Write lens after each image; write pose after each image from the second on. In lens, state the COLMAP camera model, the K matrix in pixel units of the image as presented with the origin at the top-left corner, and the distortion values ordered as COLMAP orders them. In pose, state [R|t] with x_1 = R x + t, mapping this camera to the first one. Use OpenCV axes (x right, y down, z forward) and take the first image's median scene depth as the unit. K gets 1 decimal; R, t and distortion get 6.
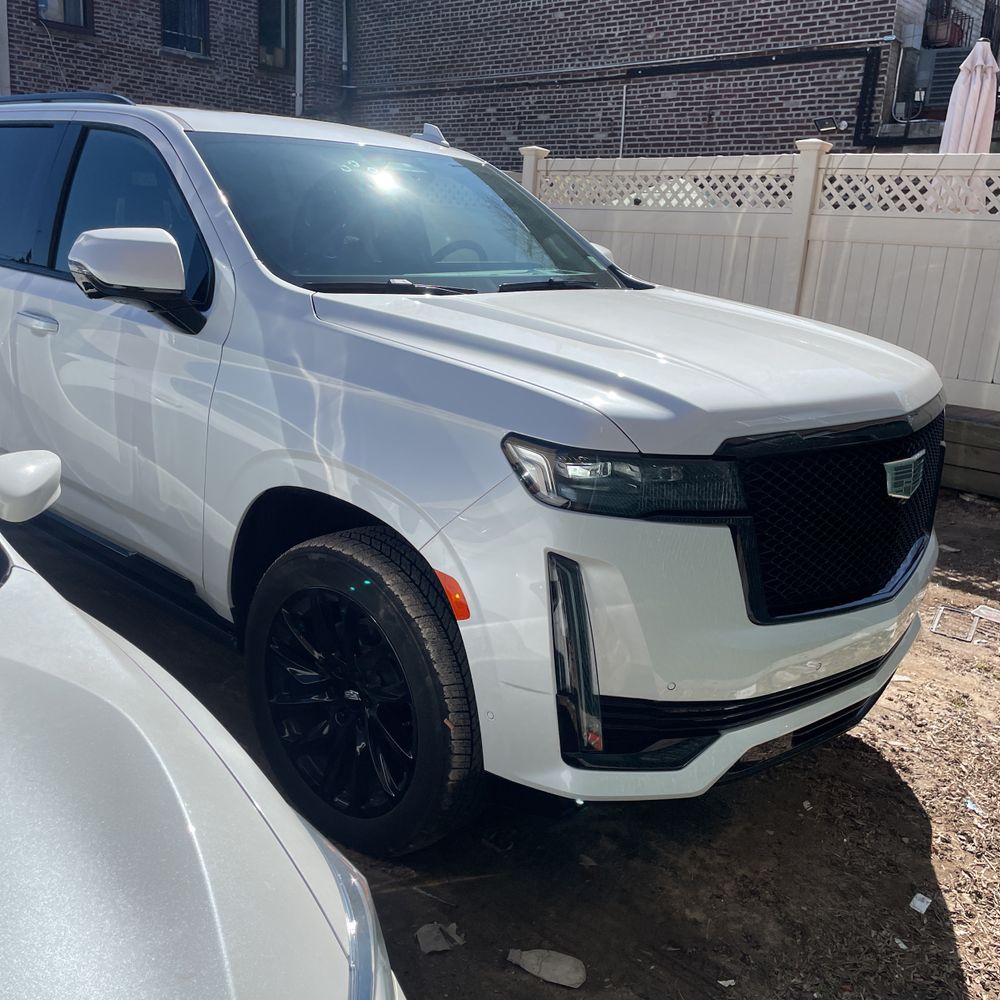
lens RADIAL K [[967.4, 0, 503.2], [0, 967.4, 512.9], [0, 0, 1]] dist [0.013054, -0.004876]
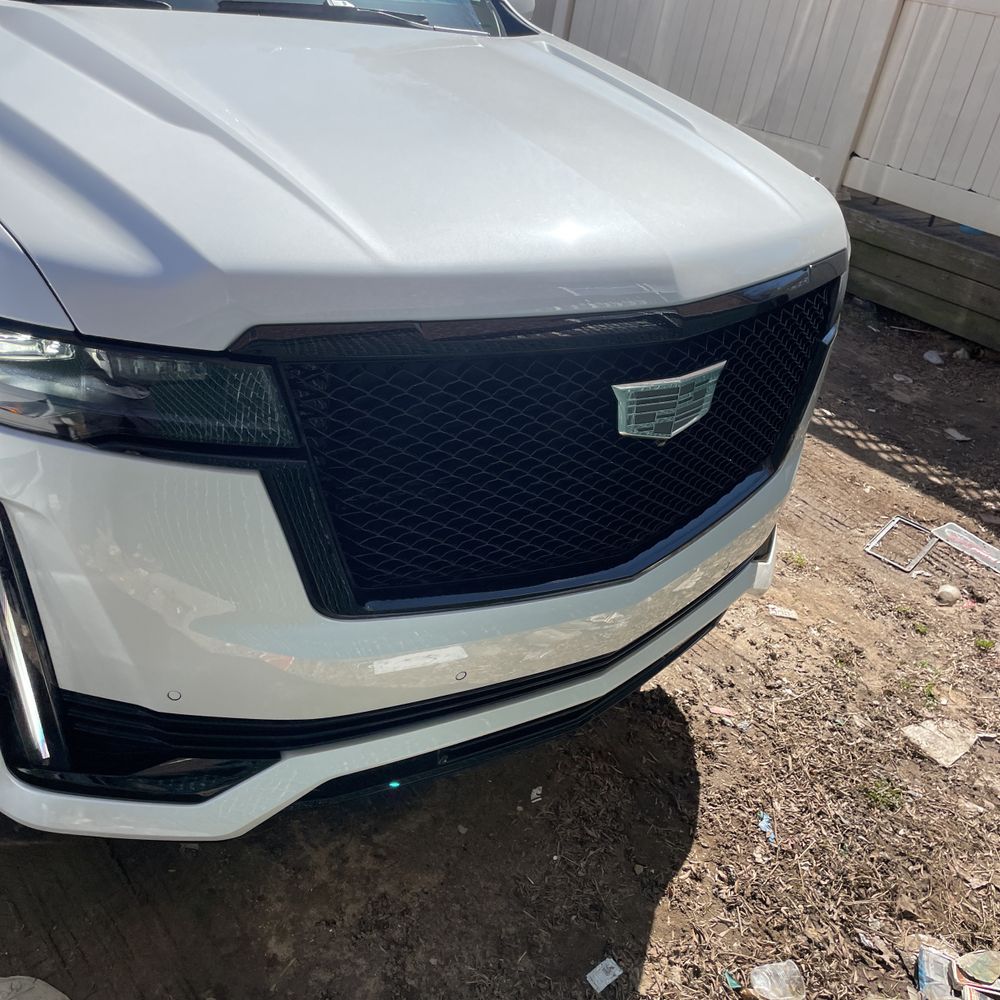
lens RADIAL K [[922.6, 0, 498.7], [0, 922.6, 533.2], [0, 0, 1]] dist [0.075336, -0.066352]
pose [[0.984215, 0.147146, -0.098332, 0.289237], [-0.116581, 0.957083, 0.265331, -0.079483], [0.133155, -0.249679, 0.959130, 0.301586]]
